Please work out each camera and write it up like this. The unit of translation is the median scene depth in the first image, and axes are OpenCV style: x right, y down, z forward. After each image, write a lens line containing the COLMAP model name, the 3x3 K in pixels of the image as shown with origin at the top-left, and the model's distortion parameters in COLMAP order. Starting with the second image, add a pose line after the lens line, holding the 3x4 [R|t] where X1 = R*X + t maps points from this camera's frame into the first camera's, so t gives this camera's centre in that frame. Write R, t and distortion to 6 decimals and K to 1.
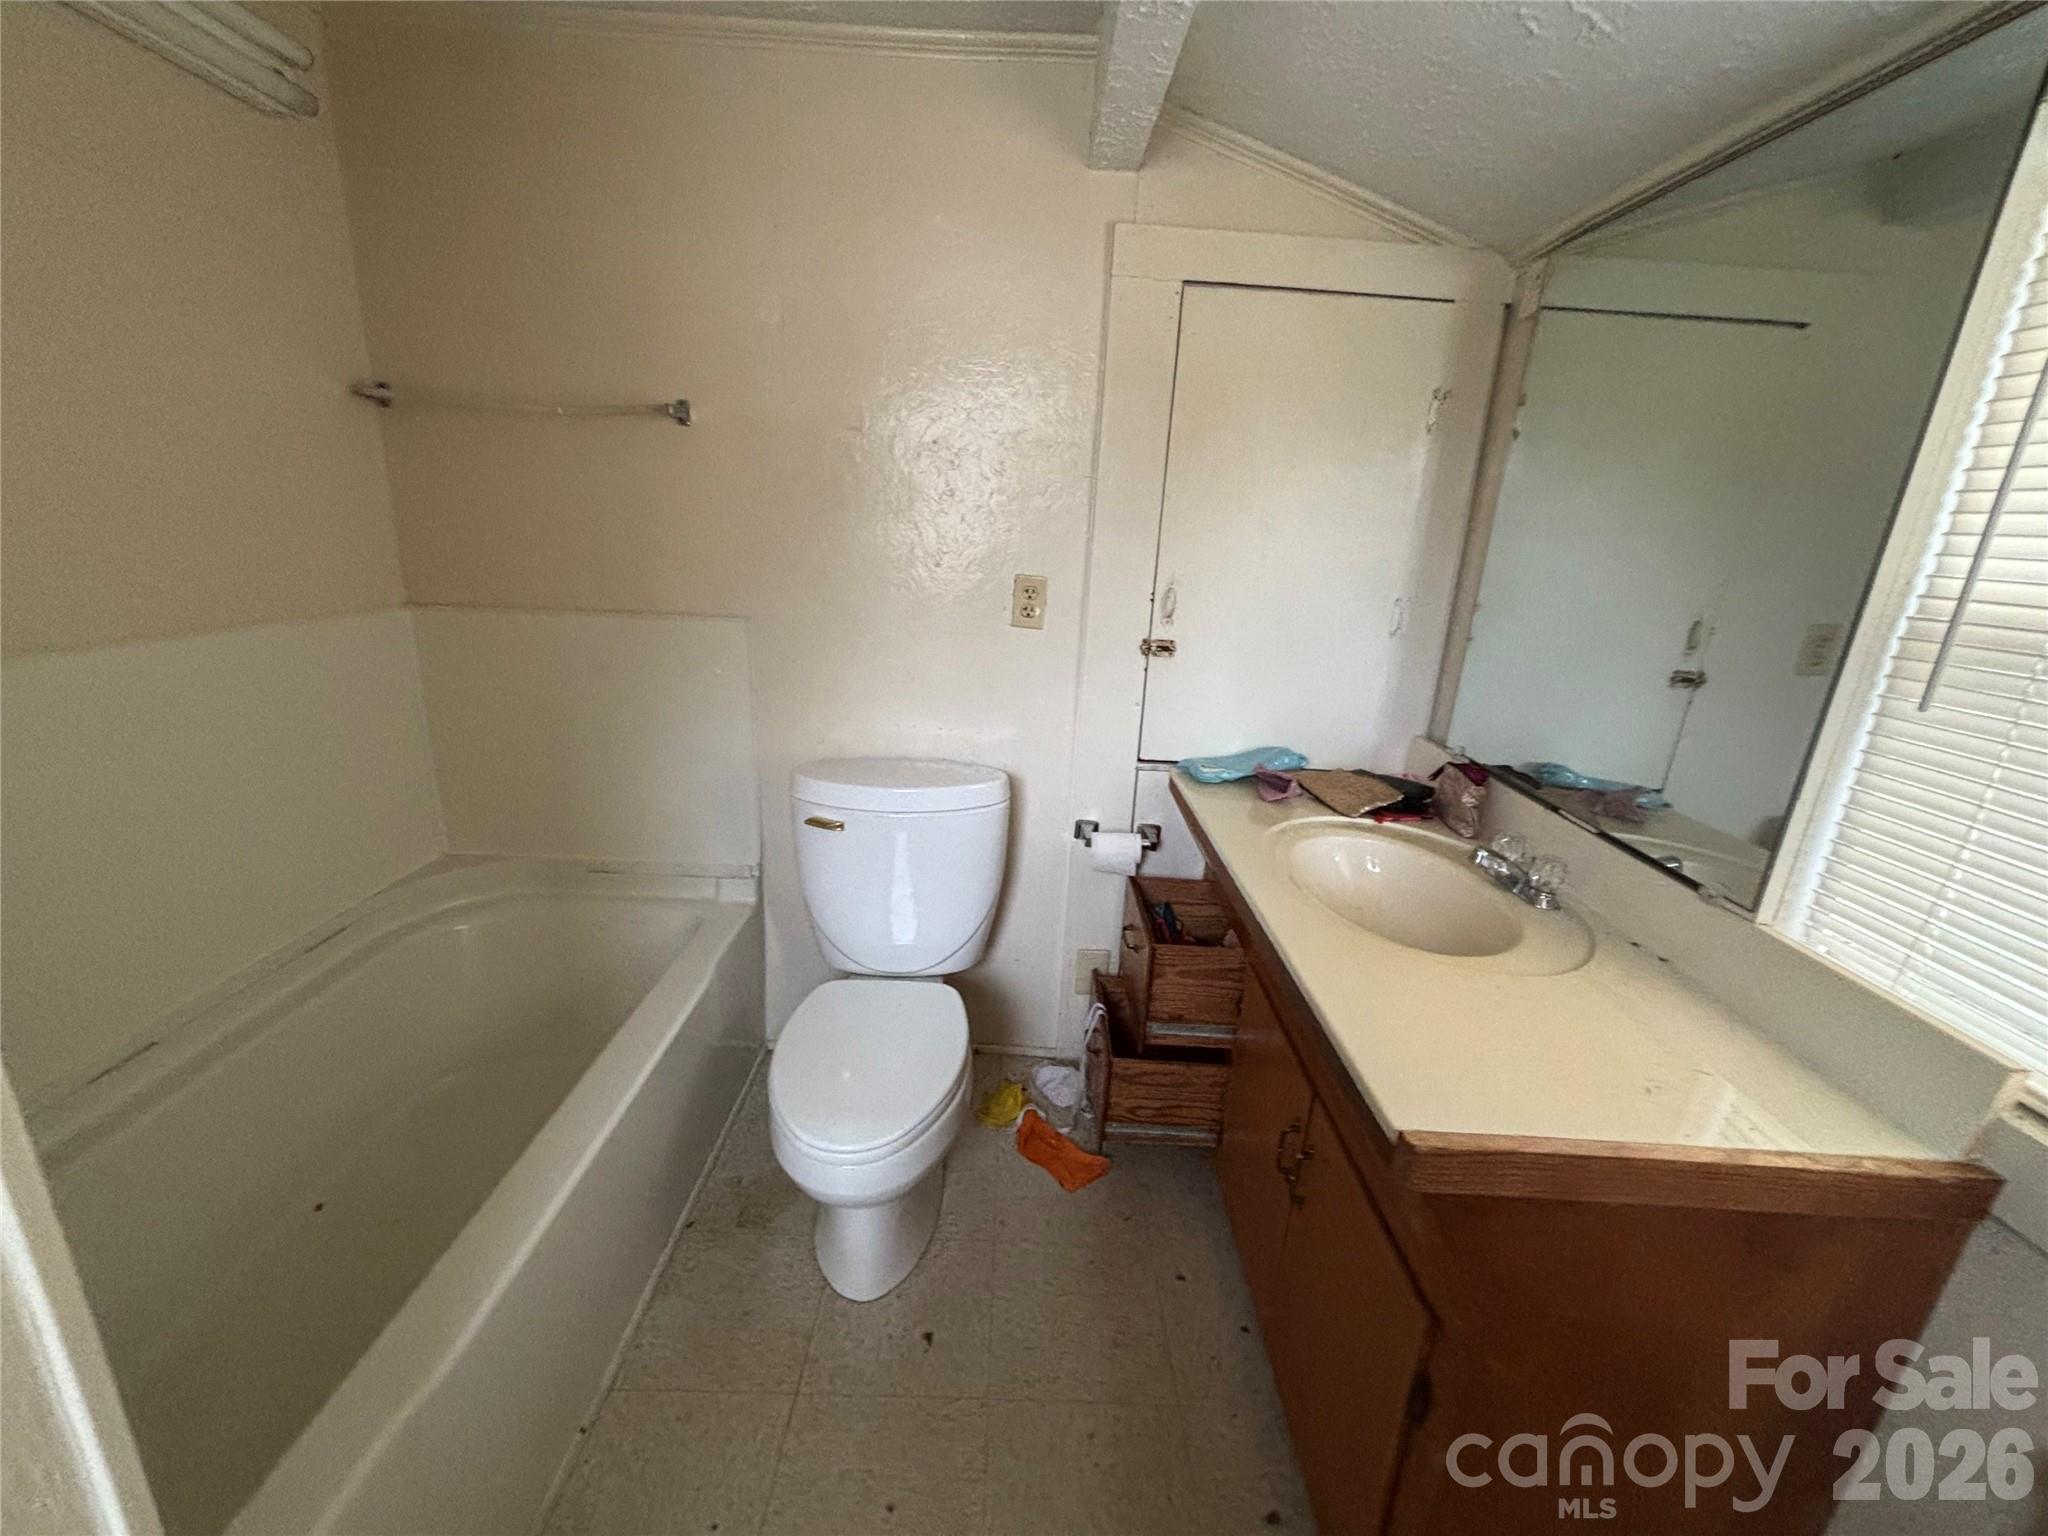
lens RADIAL K [[827.1, 0, 1024.0], [0, 827.1, 764.4], [0, 0, 1]] dist [0.001121, 0.000554]
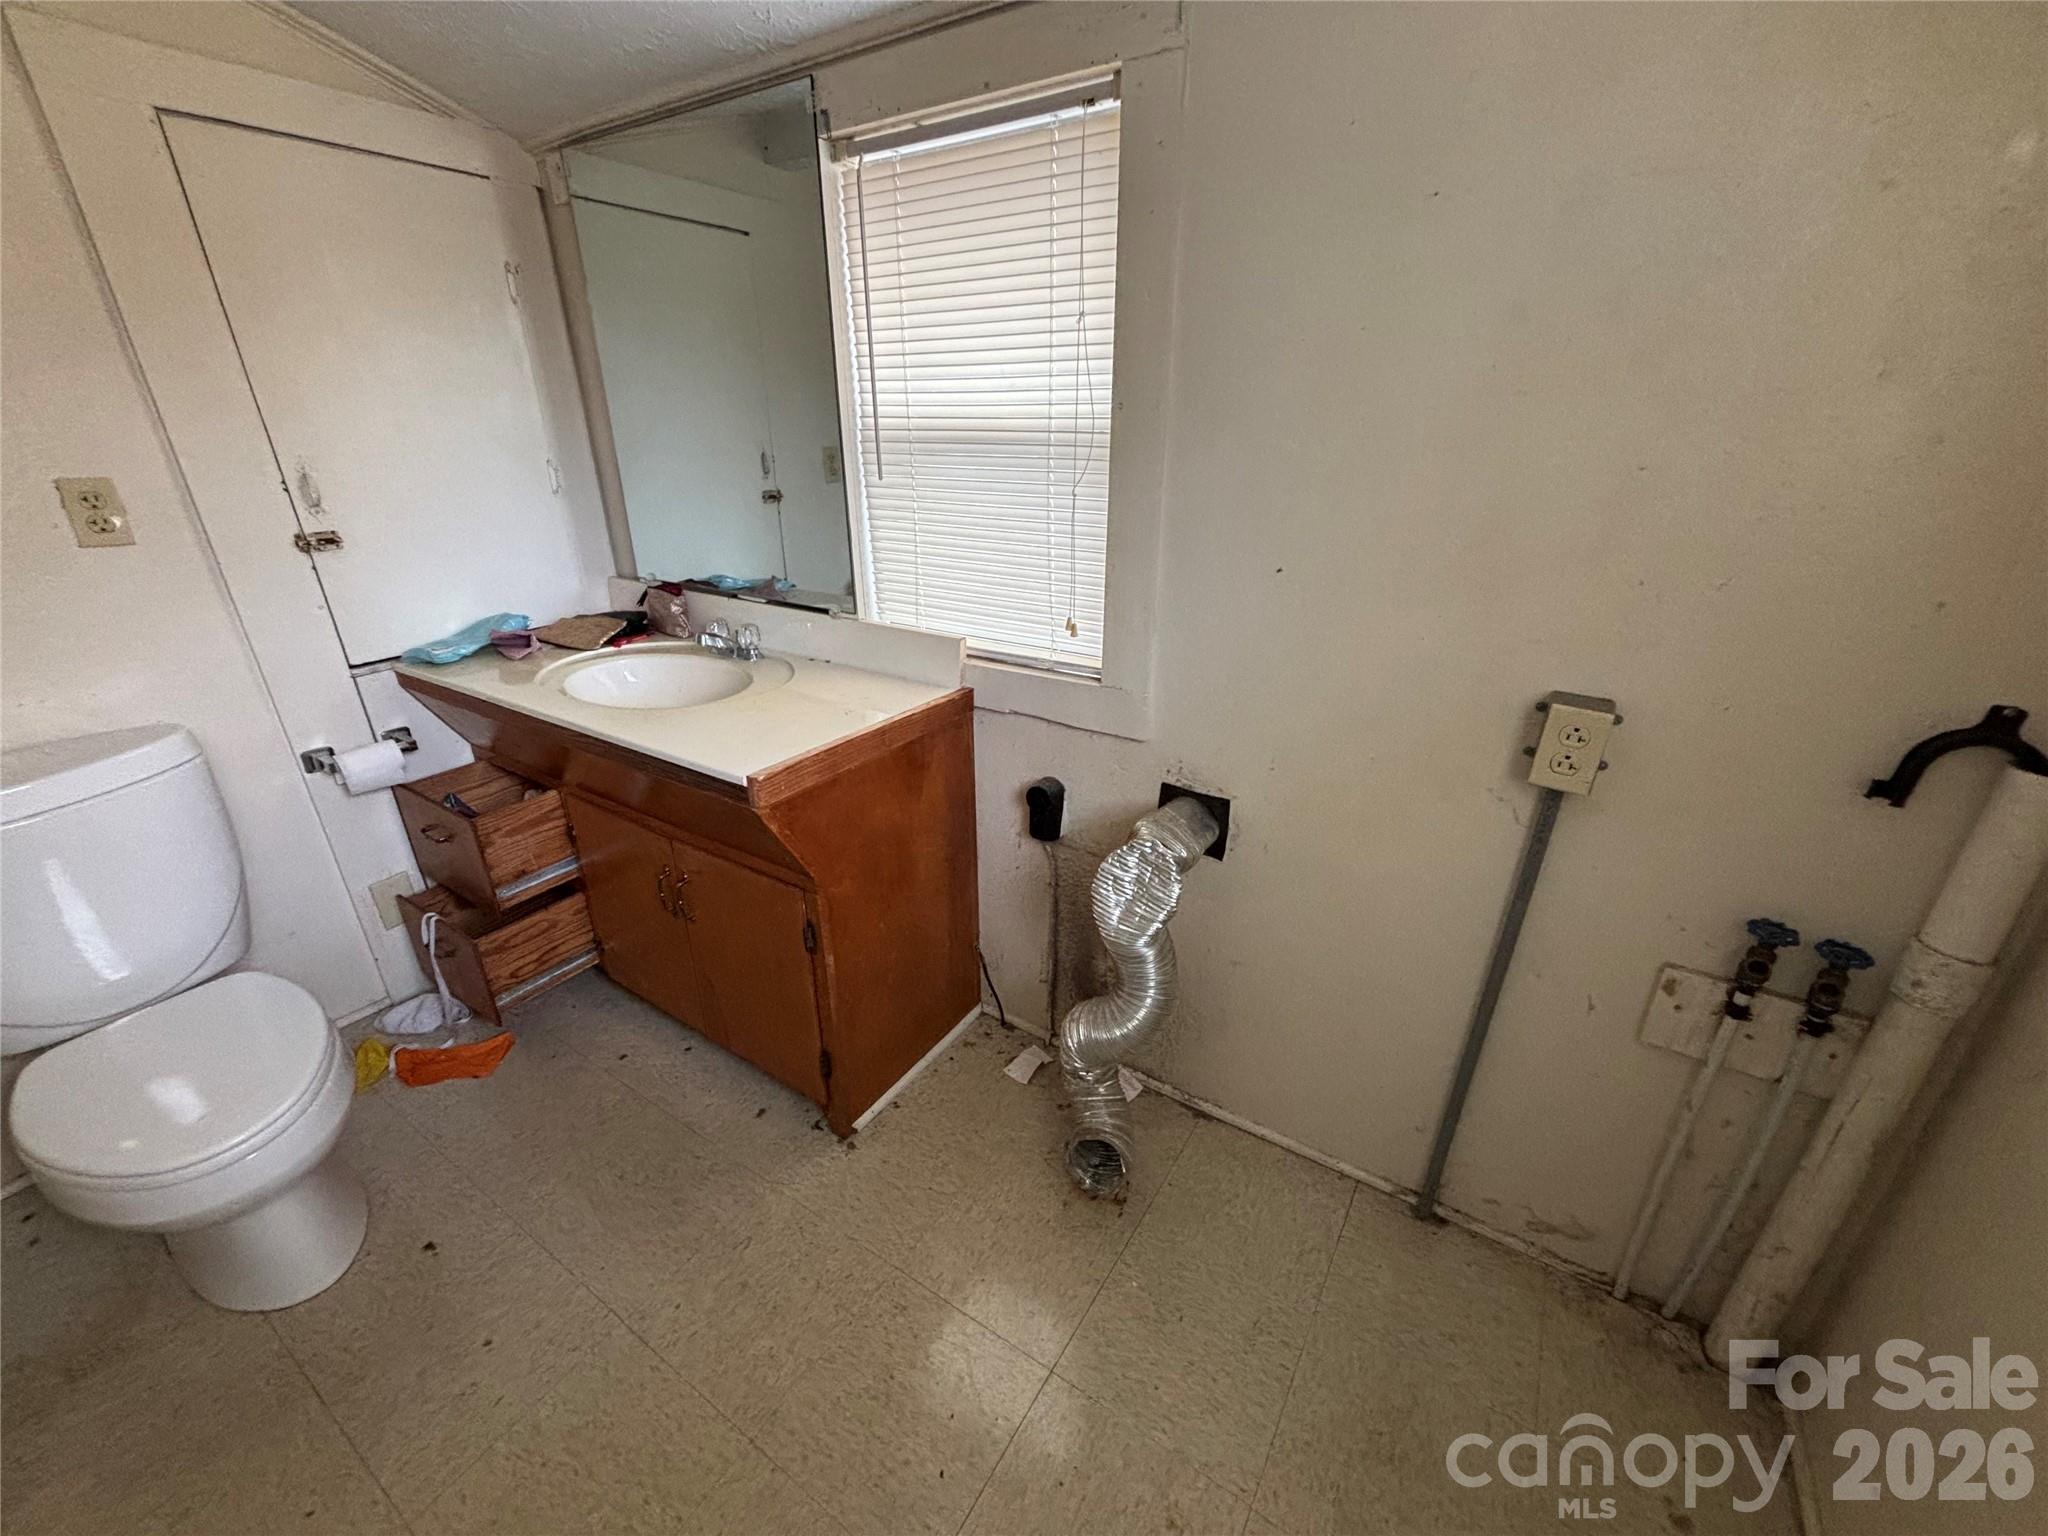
lens RADIAL K [[827.1, 0, 1021.2], [0, 827.1, 768.0], [0, 0, 1]] dist [0.001121, 0.000554]
pose [[0.552691, -0.386383, 0.738404, -0.205743], [0.272896, 0.921088, 0.277714, 0.054885], [-0.787439, 0.048017, 0.614519, -0.201543]]
